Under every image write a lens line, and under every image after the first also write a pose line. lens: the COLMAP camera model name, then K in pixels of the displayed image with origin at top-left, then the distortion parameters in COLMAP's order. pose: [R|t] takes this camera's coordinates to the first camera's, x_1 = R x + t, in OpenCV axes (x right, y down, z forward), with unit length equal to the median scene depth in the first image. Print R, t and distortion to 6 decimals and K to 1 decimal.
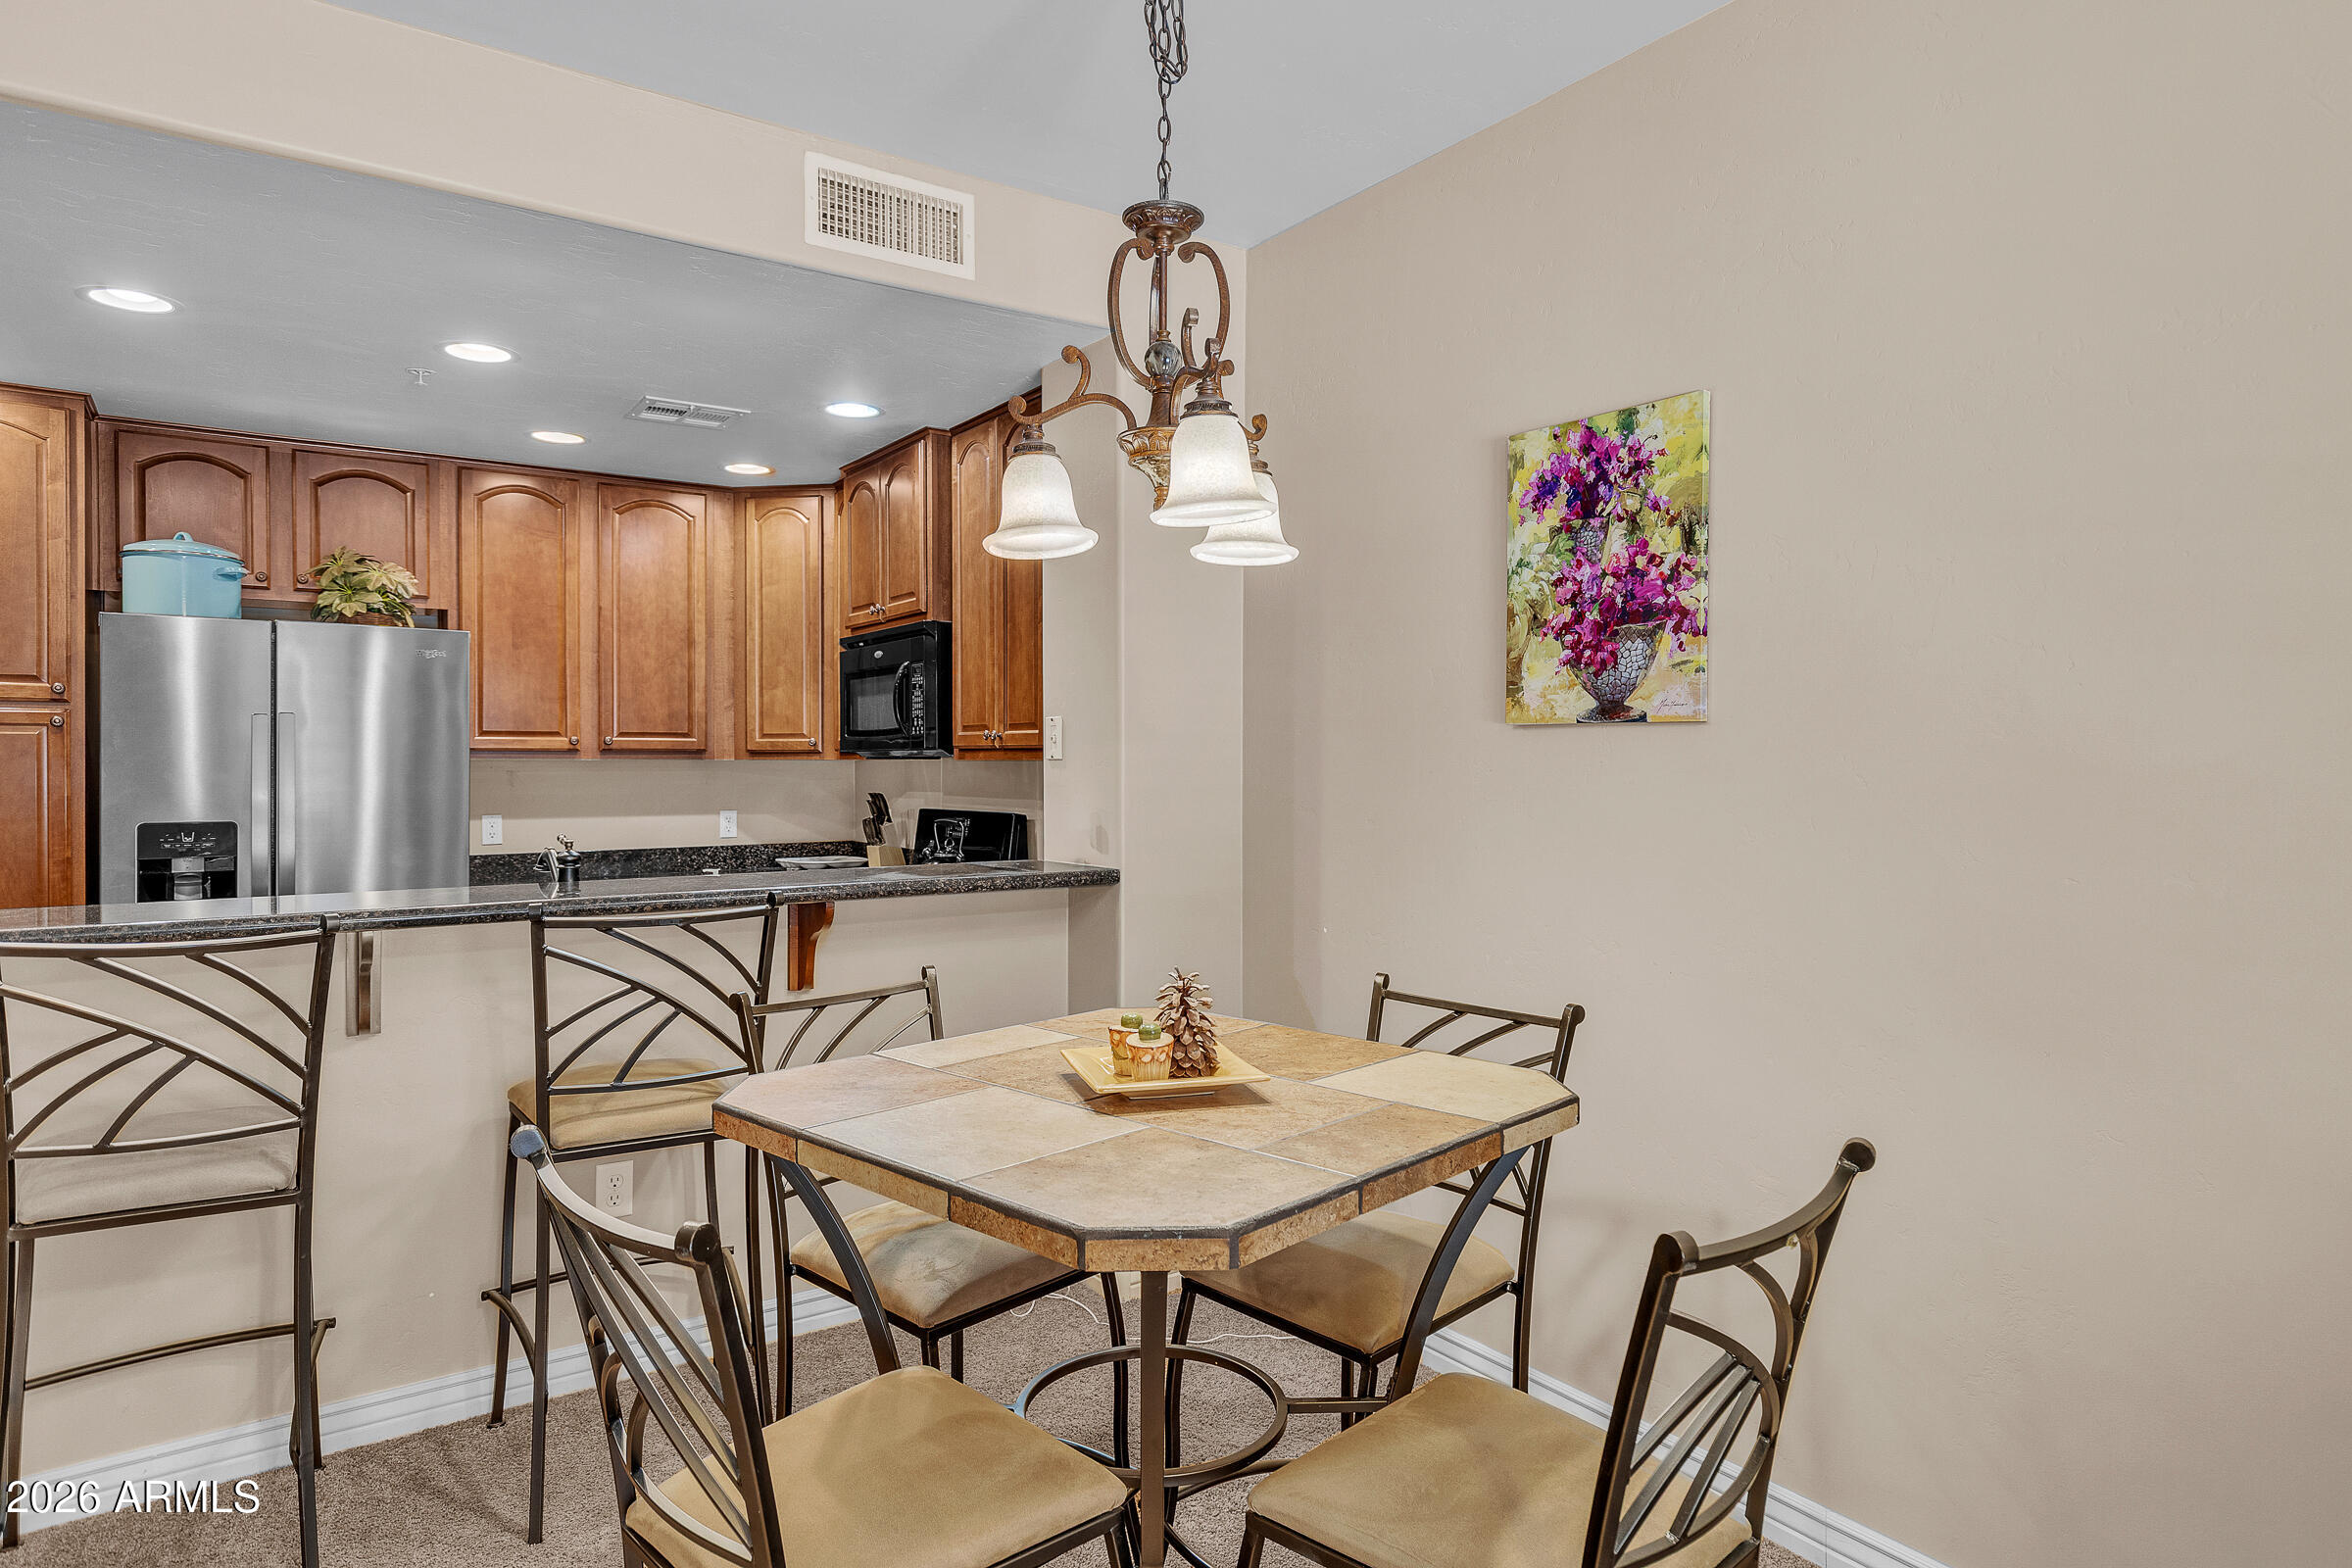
lens RADIAL K [[1323.9, 0, 1187.2], [0, 1323.9, 763.7], [0, 0, 1]] dist [0.004546, 0.001027]
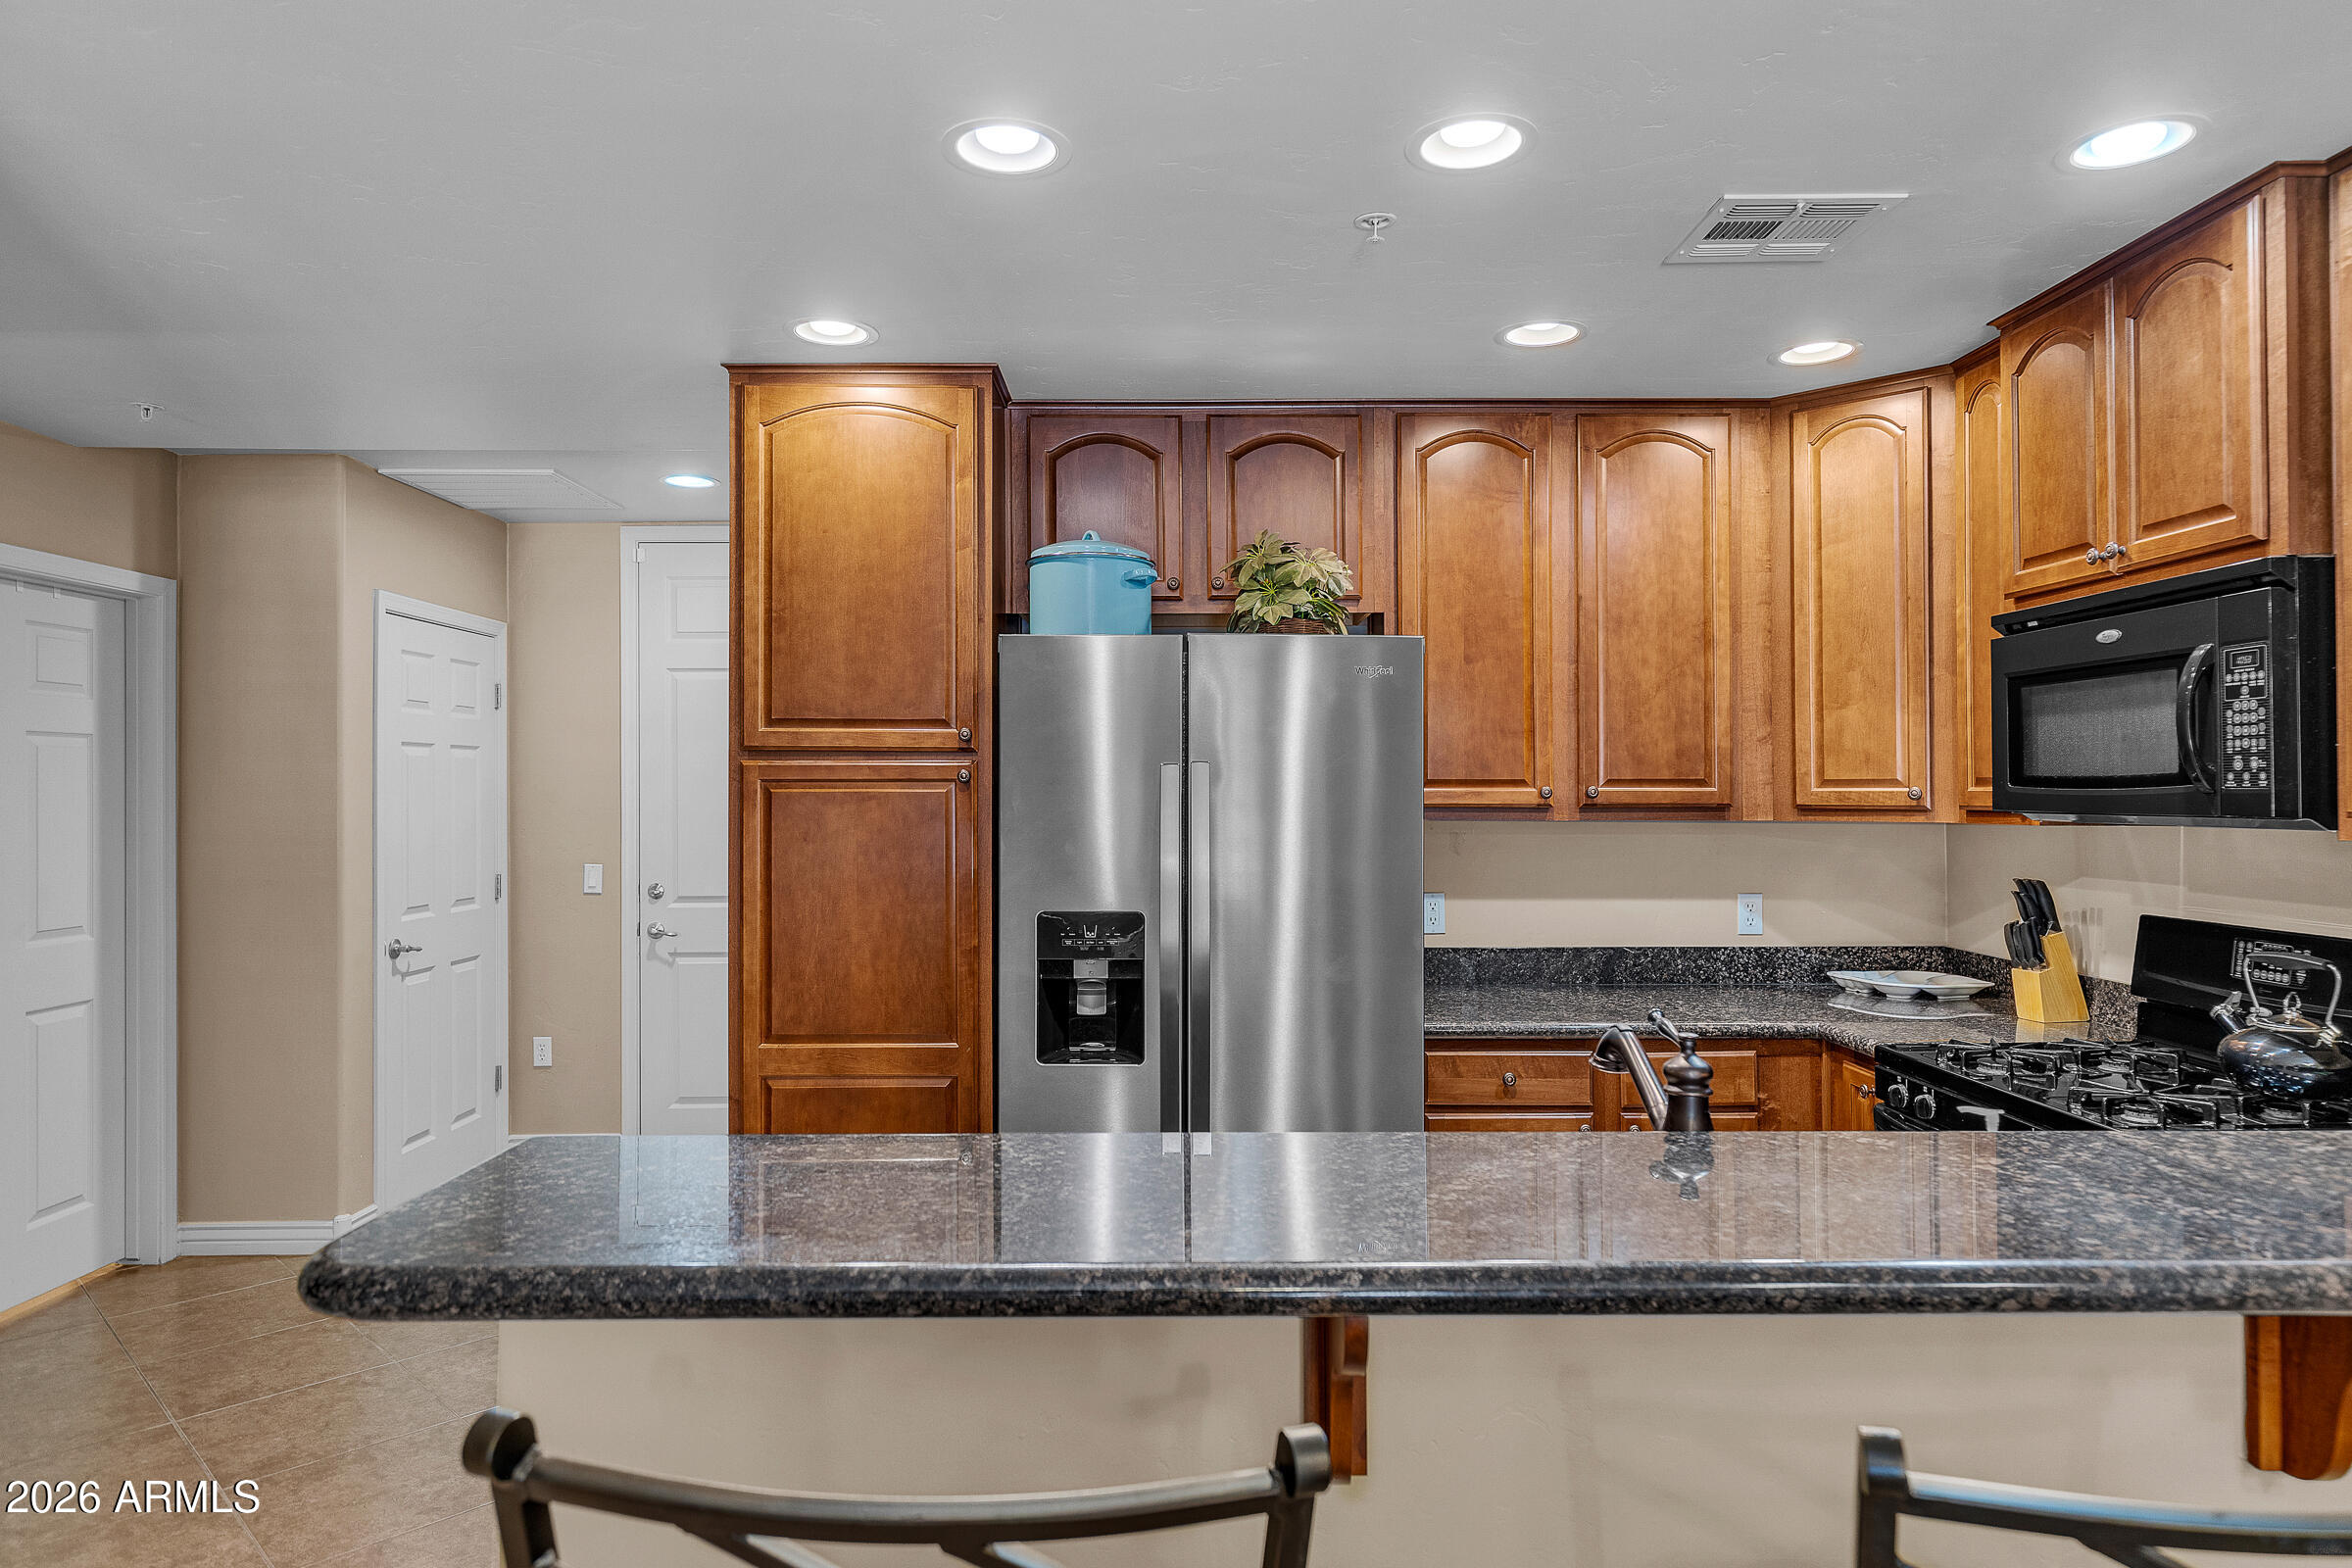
lens RADIAL K [[1390.4, 0, 1188.4], [0, 1390.4, 776.5], [0, 0, 1]] dist [0.002988, -0.000200]
pose [[0.822101, -0.004656, -0.569323, -0.232870], [-0.001046, 0.999953, -0.009688, -0.021099], [0.569341, 0.008560, 0.822057, 0.344734]]
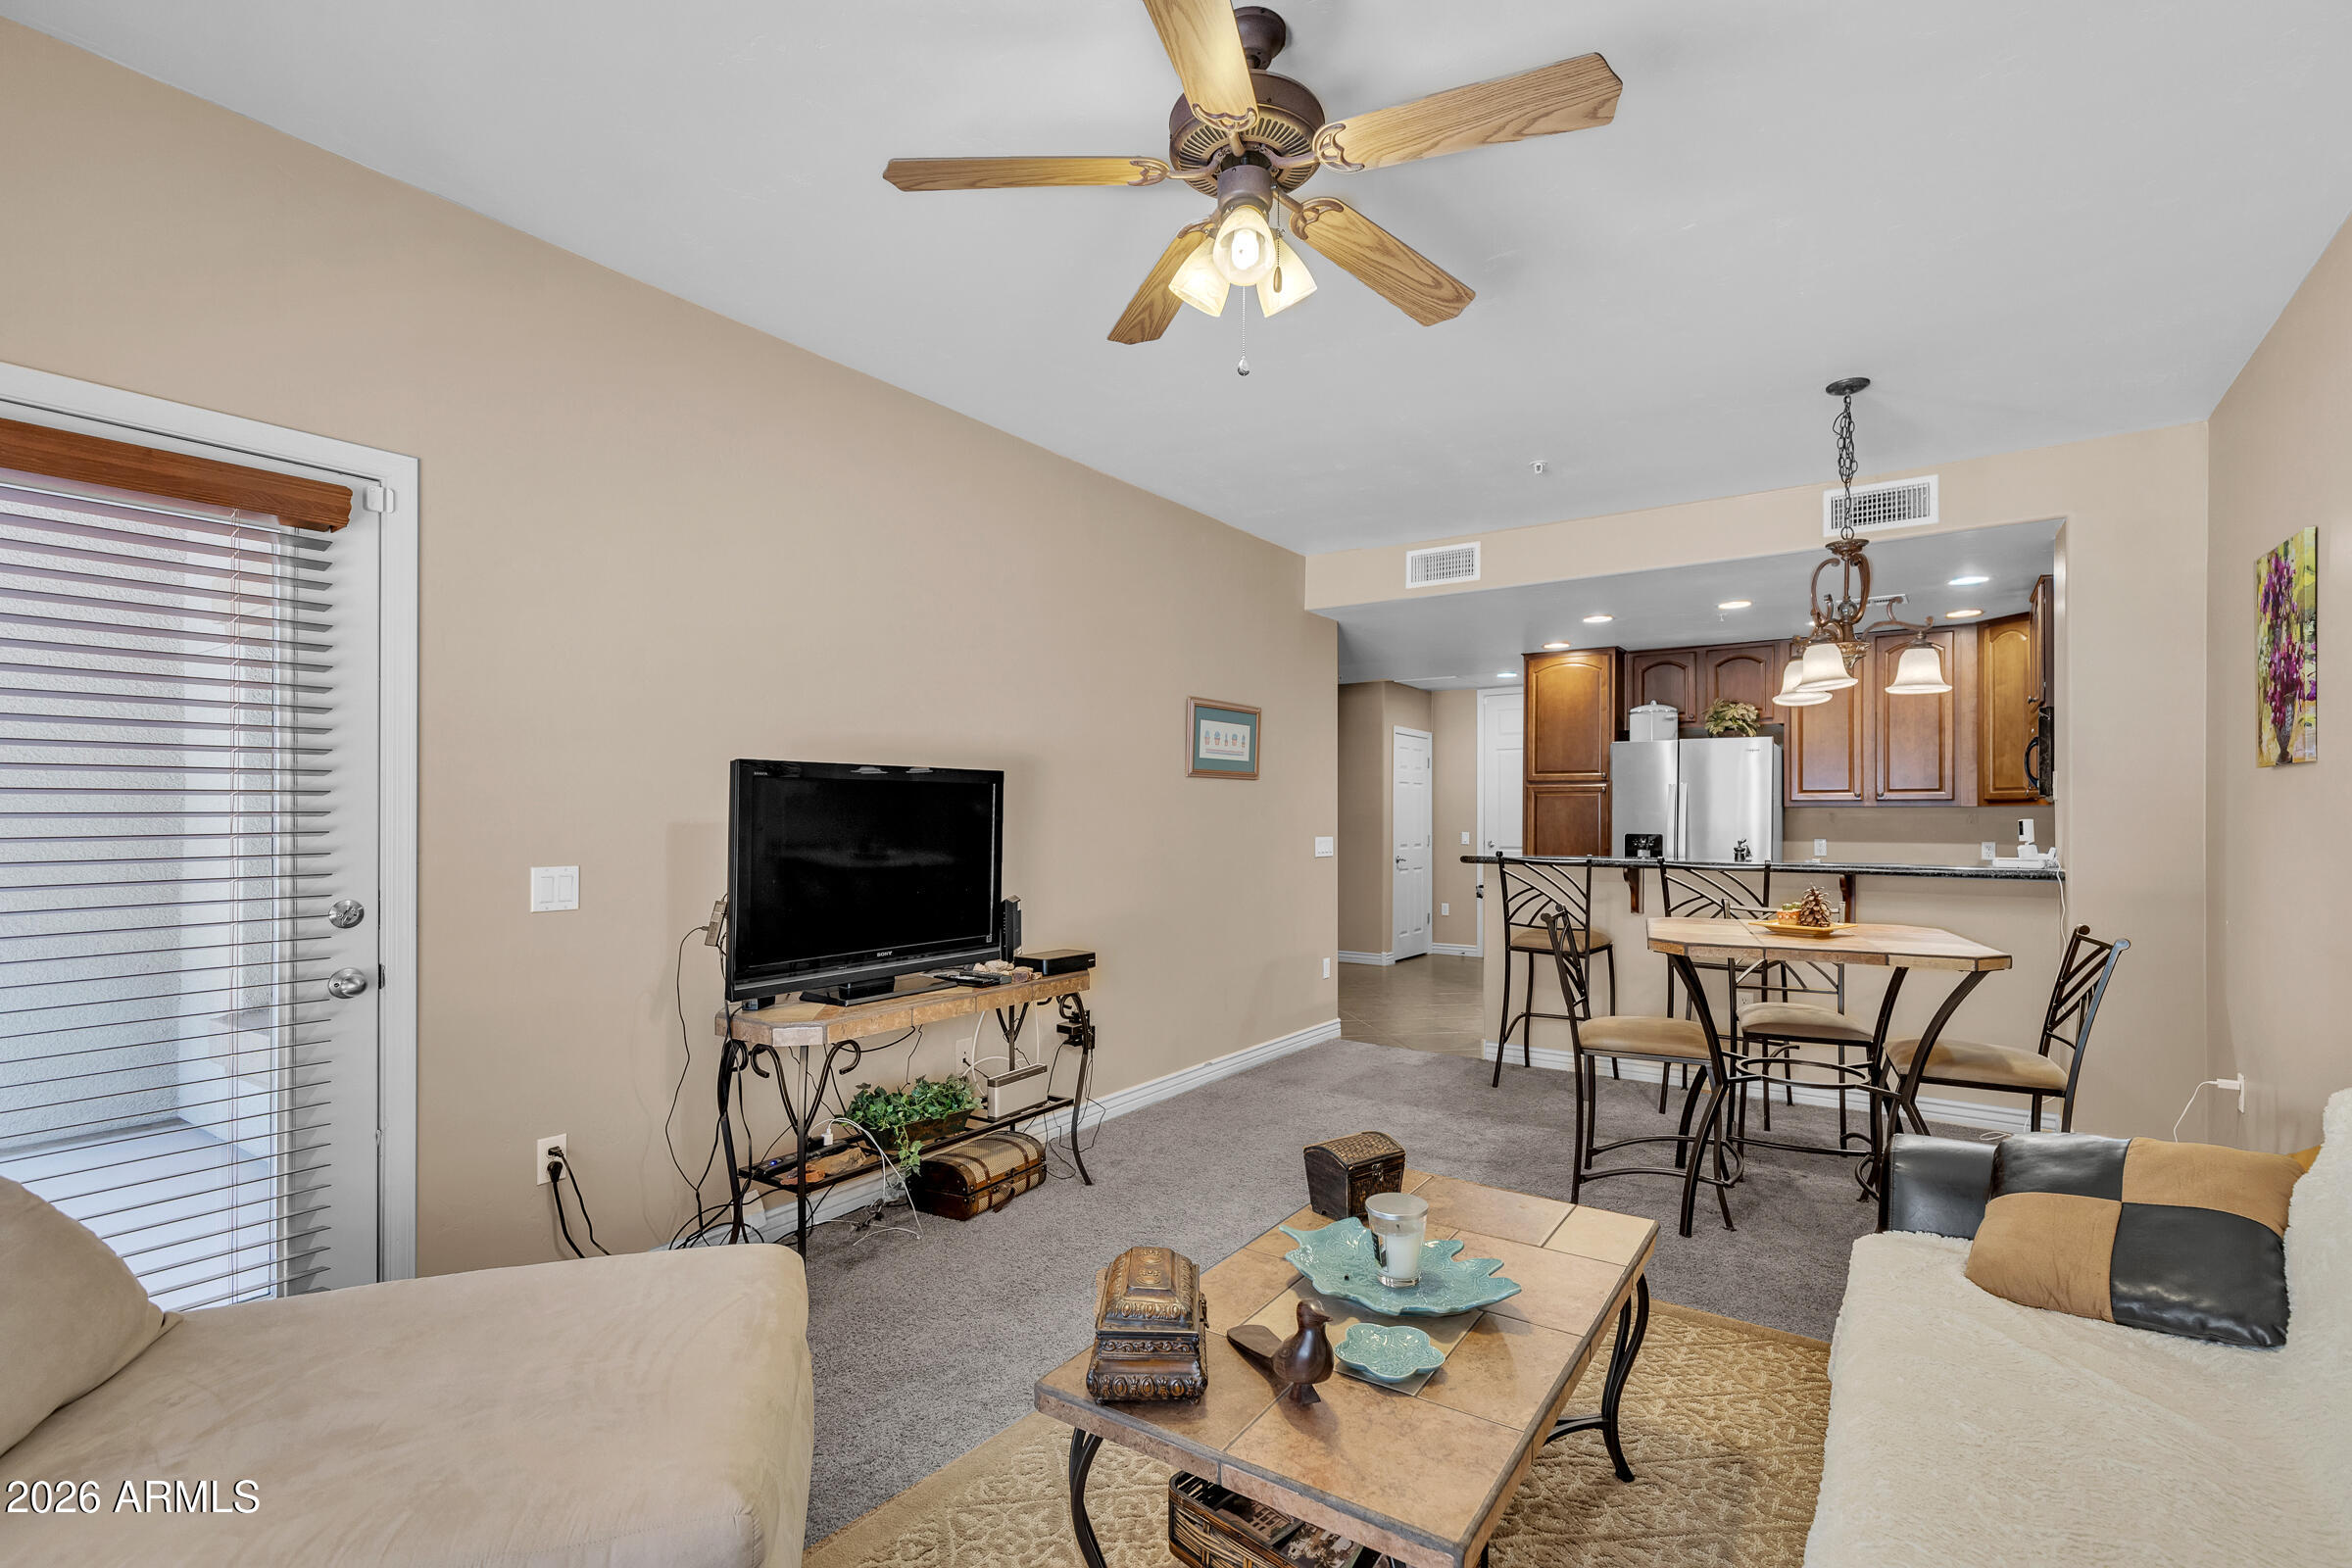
lens RADIAL K [[1065.7, 0, 1182.2], [0, 1065.7, 818.4], [0, 0, 1]] dist [-0.001768, -0.000292]
pose [[0.331591, 0.002604, -0.943420, 0.592270], [-0.006800, 0.999977, 0.000370, 0.020217], [0.943399, 0.006293, 0.331601, -0.280618]]
